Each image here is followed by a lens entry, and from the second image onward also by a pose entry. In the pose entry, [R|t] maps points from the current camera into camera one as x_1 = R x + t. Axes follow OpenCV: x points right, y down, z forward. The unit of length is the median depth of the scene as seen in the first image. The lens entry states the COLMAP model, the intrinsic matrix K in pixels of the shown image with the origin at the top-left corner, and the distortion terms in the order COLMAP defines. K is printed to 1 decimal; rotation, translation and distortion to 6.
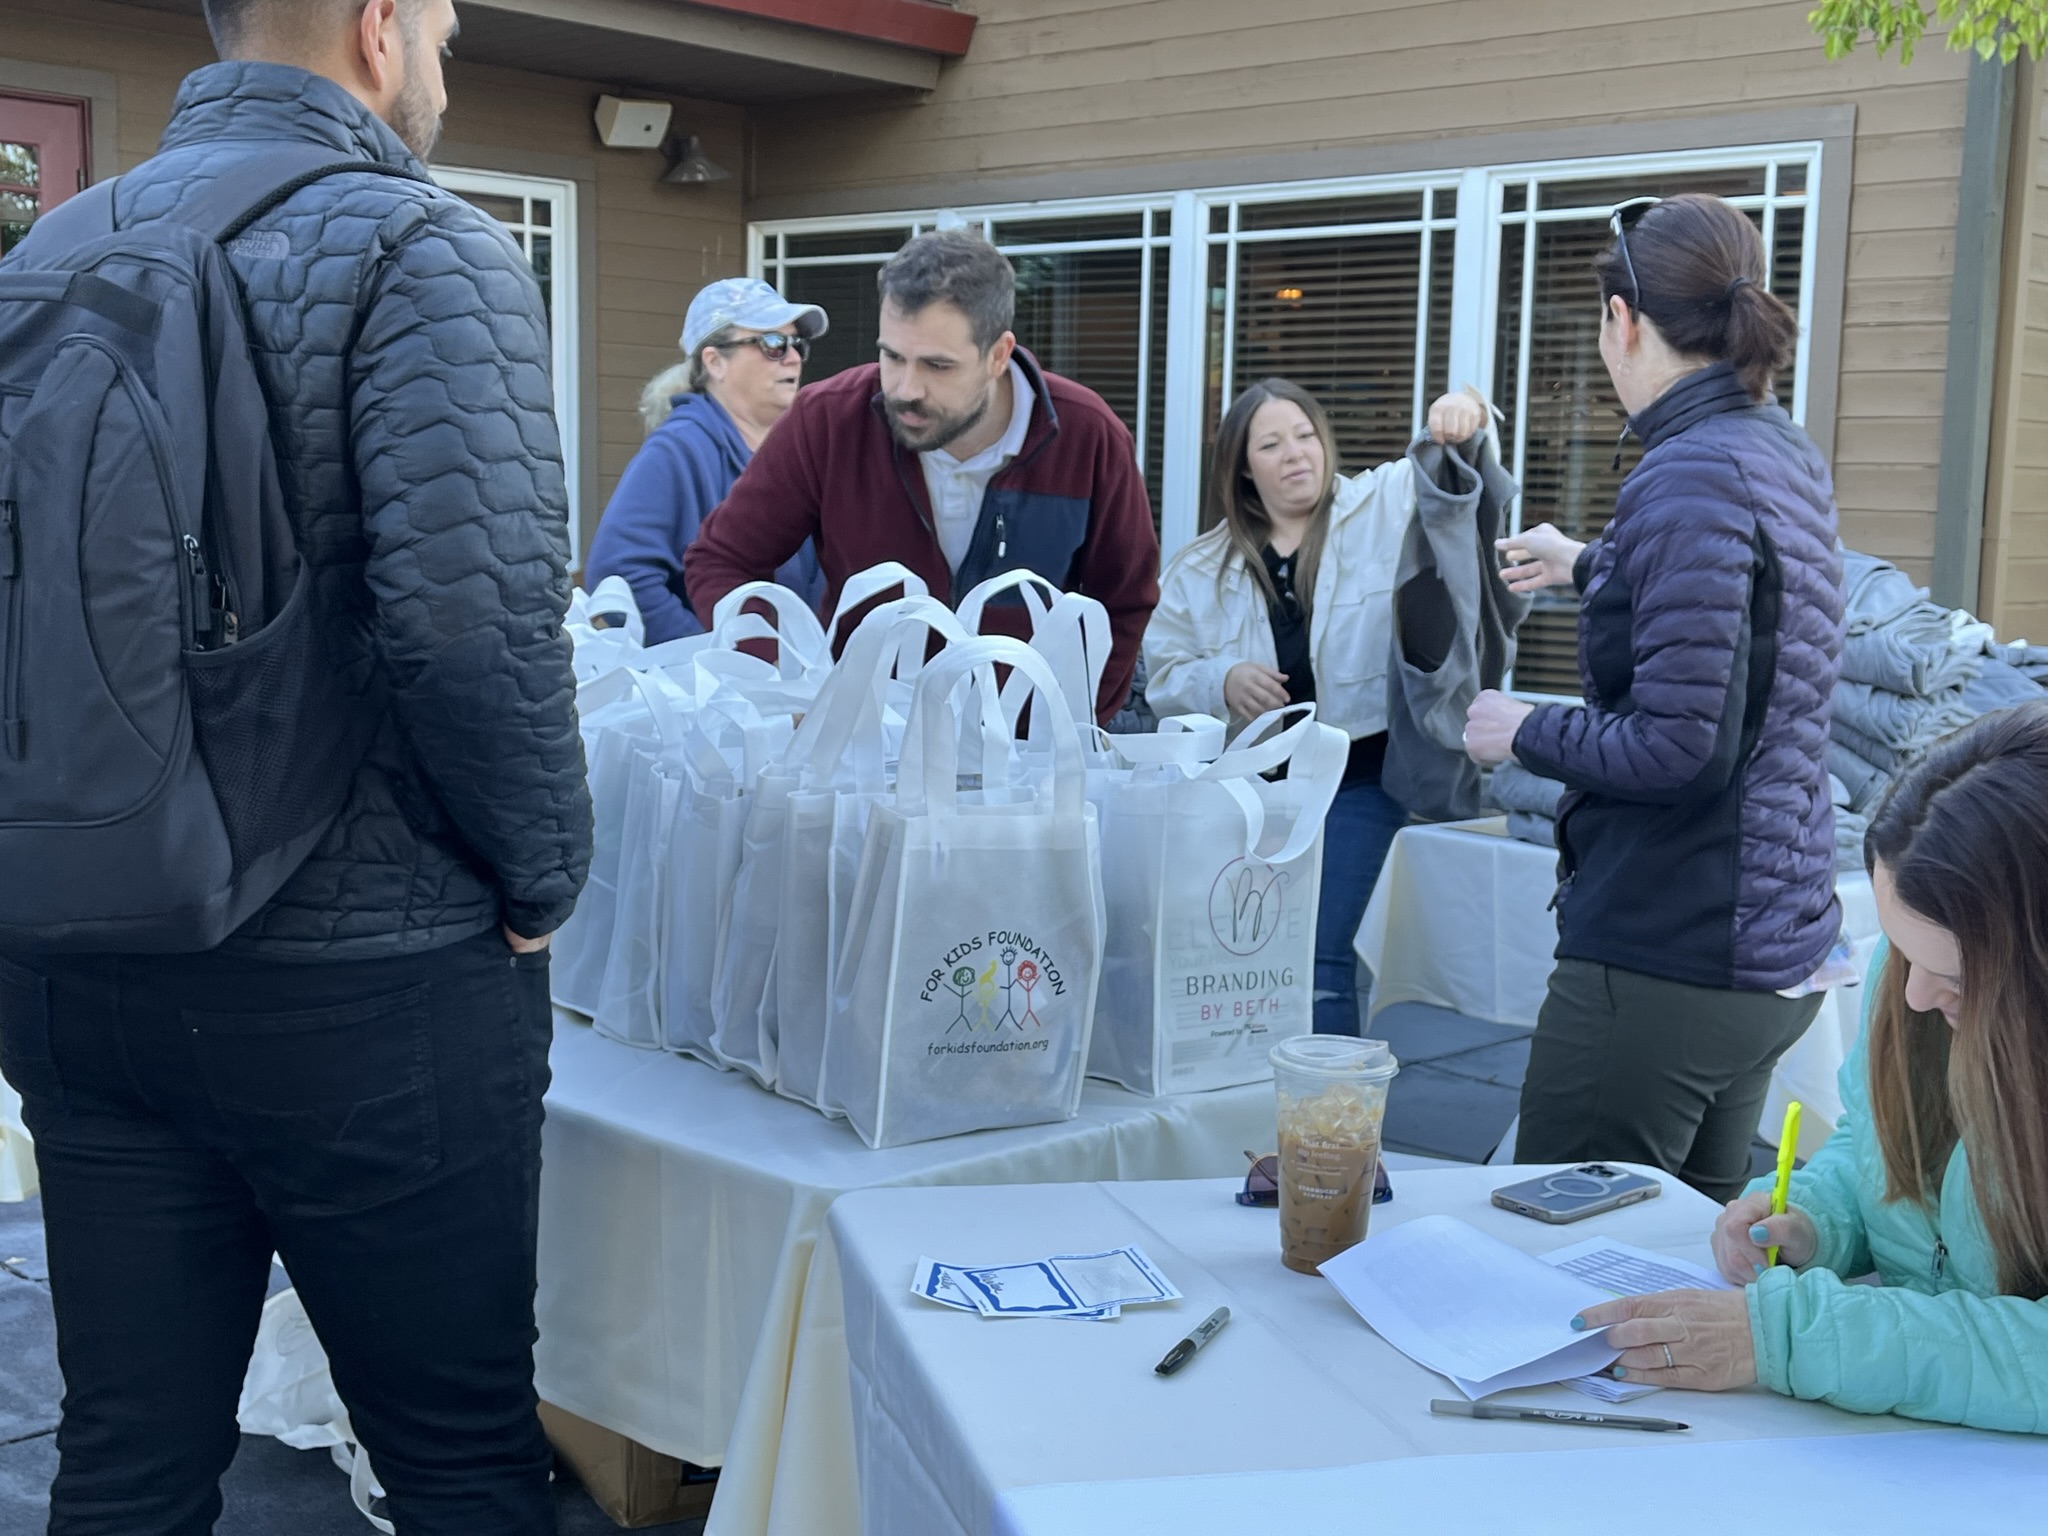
lens RADIAL K [[2495.7, 0, 1024.8], [0, 2495.7, 766.3], [0, 0, 1]] dist [0.050868, 0.000000]
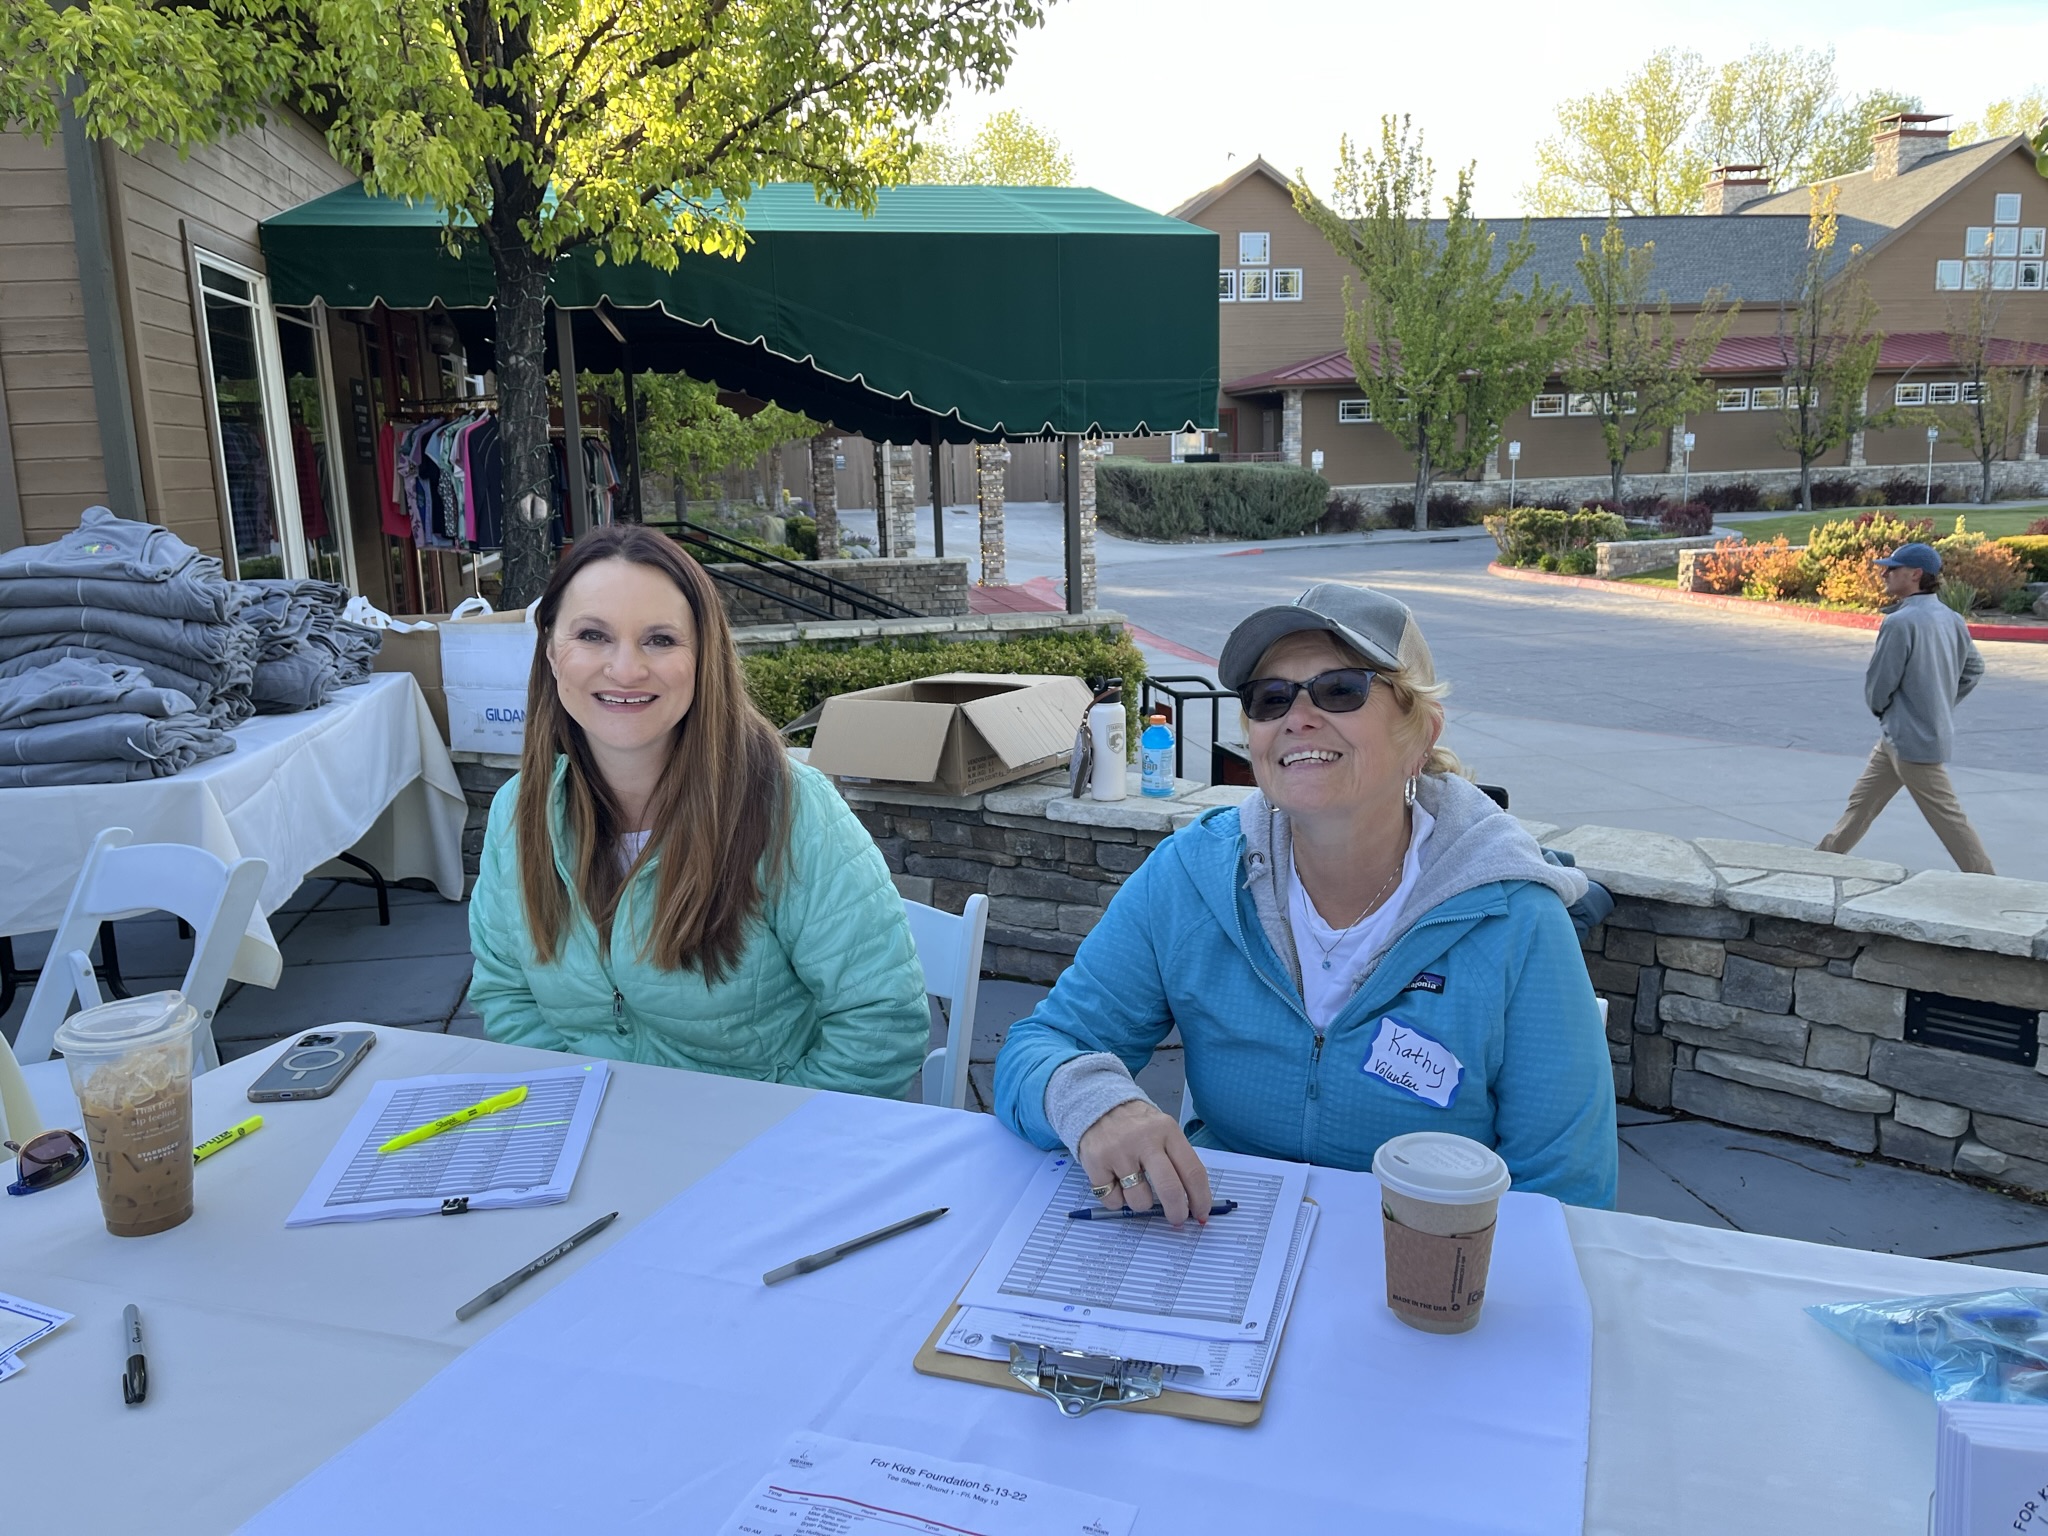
lens RADIAL K [[1549.6, 0, 1036.8], [0, 1549.6, 761.2], [0, 0, 1]] dist [0.073288, -0.092970]
pose [[0.586018, -0.196571, 0.786093, -0.046298], [0.140356, 0.980089, 0.140449, -0.008435], [-0.798050, 0.028027, 0.601940, 0.103884]]
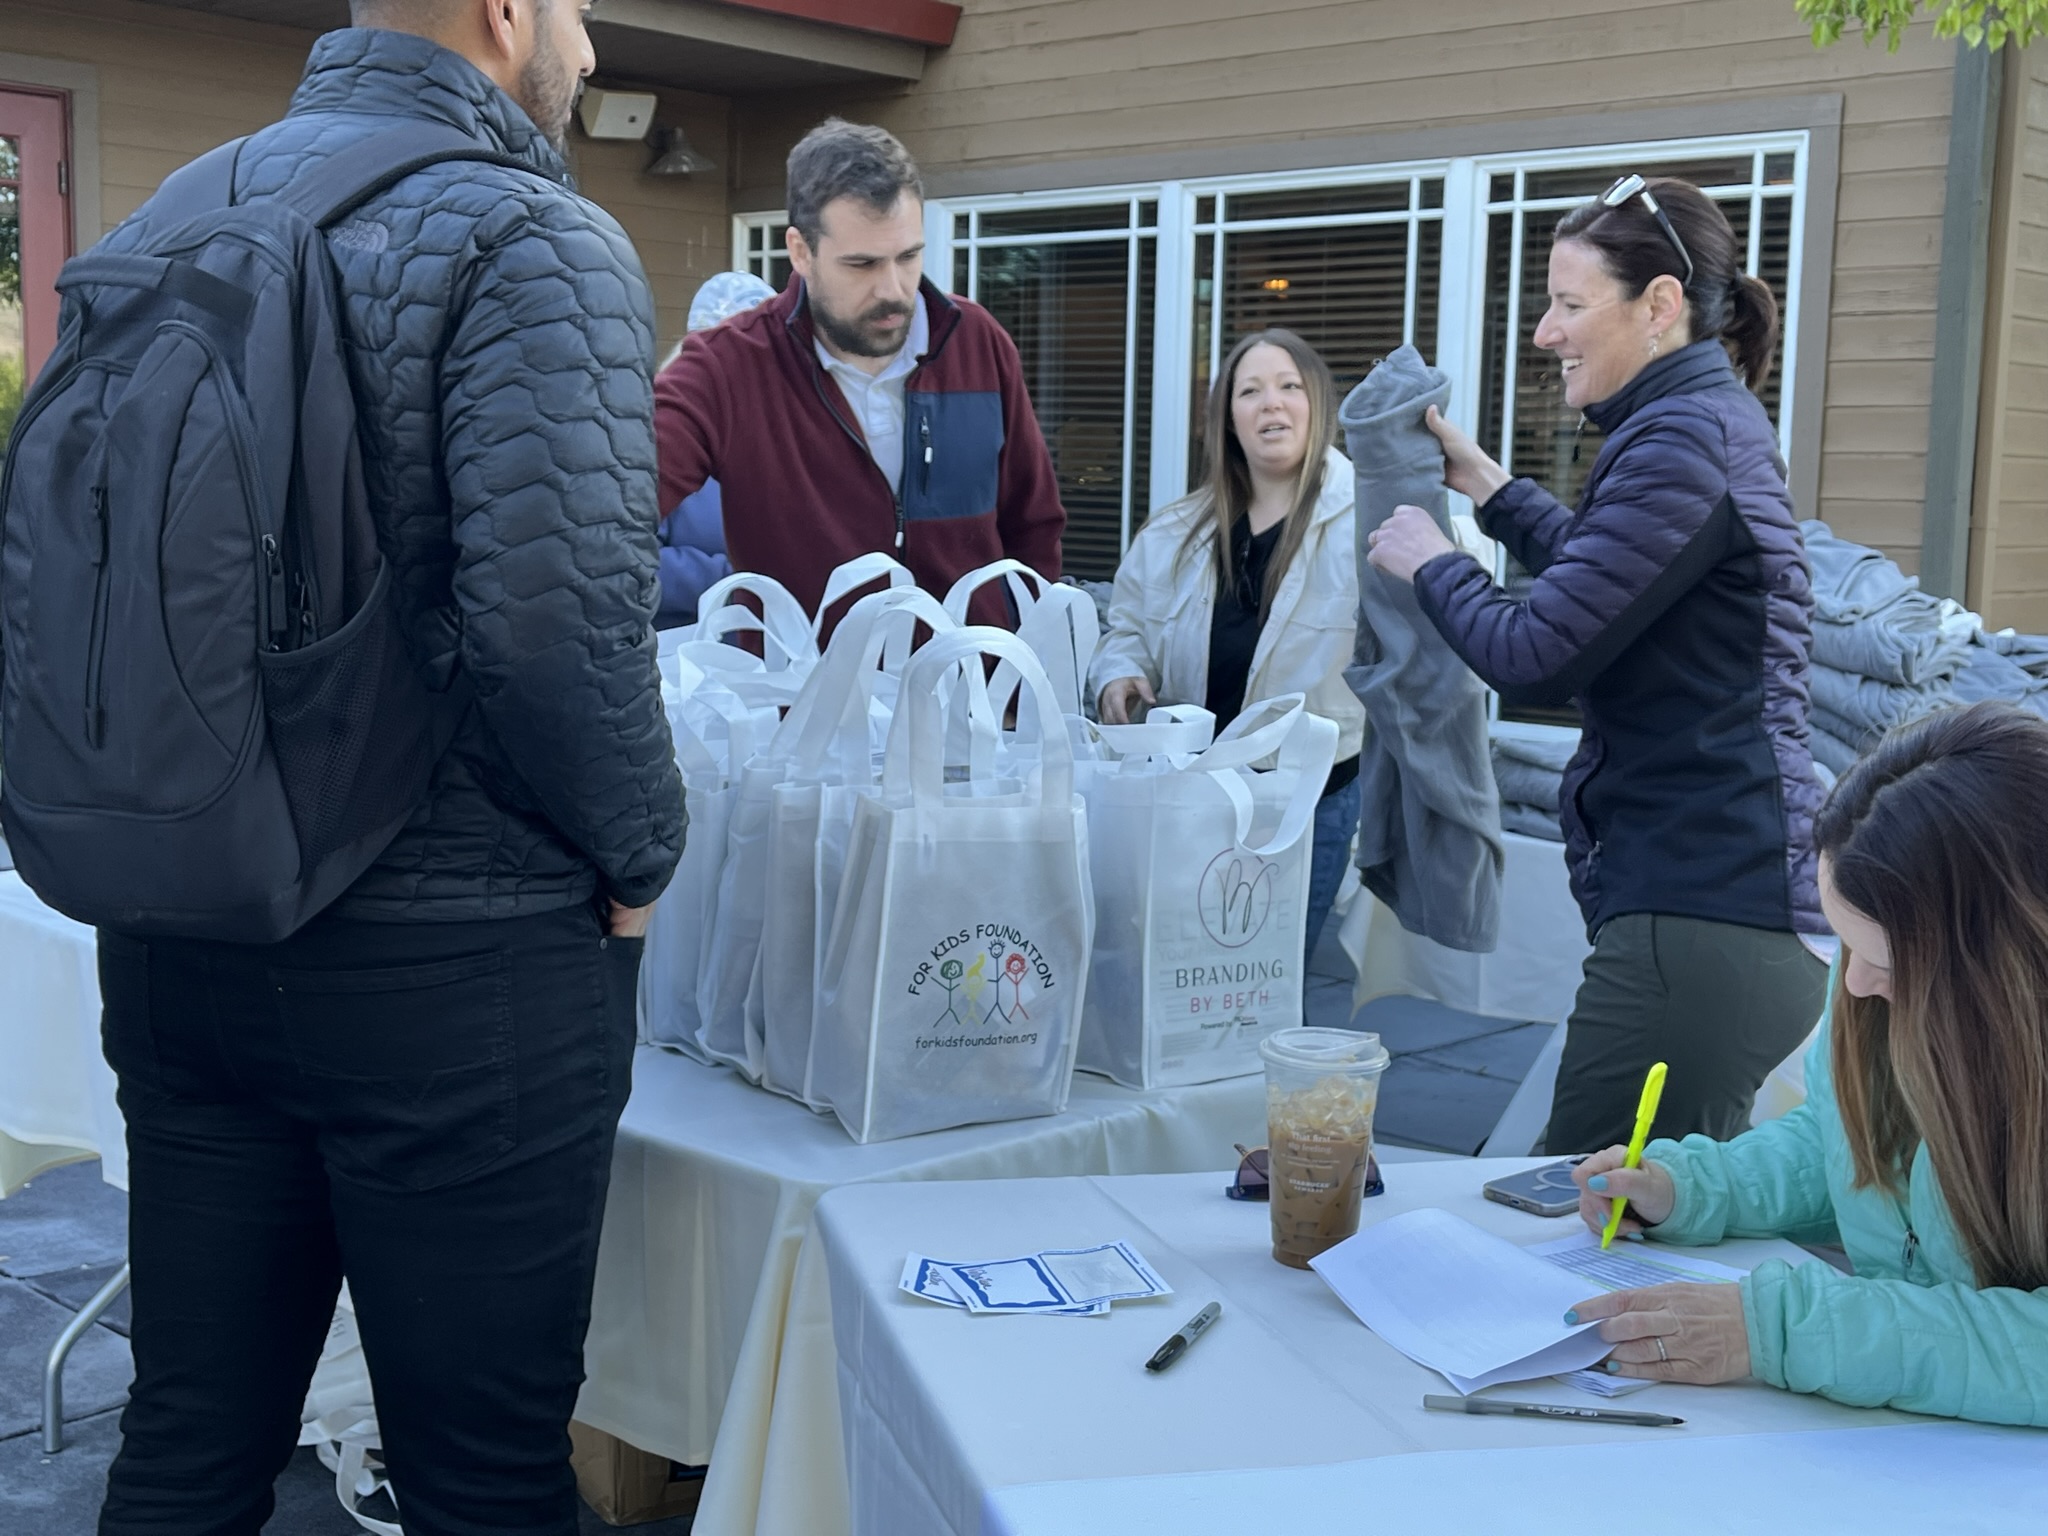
lens RADIAL K [[2495.7, 0, 1023.4], [0, 2495.7, 764.6], [0, 0, 1]] dist [0.050868, 0.000000]
pose [[0.999986, -0.002919, 0.004322, 0.000016], [0.002910, 0.999993, 0.002285, 0.000182], [-0.004328, -0.002272, 0.999988, 0.002892]]
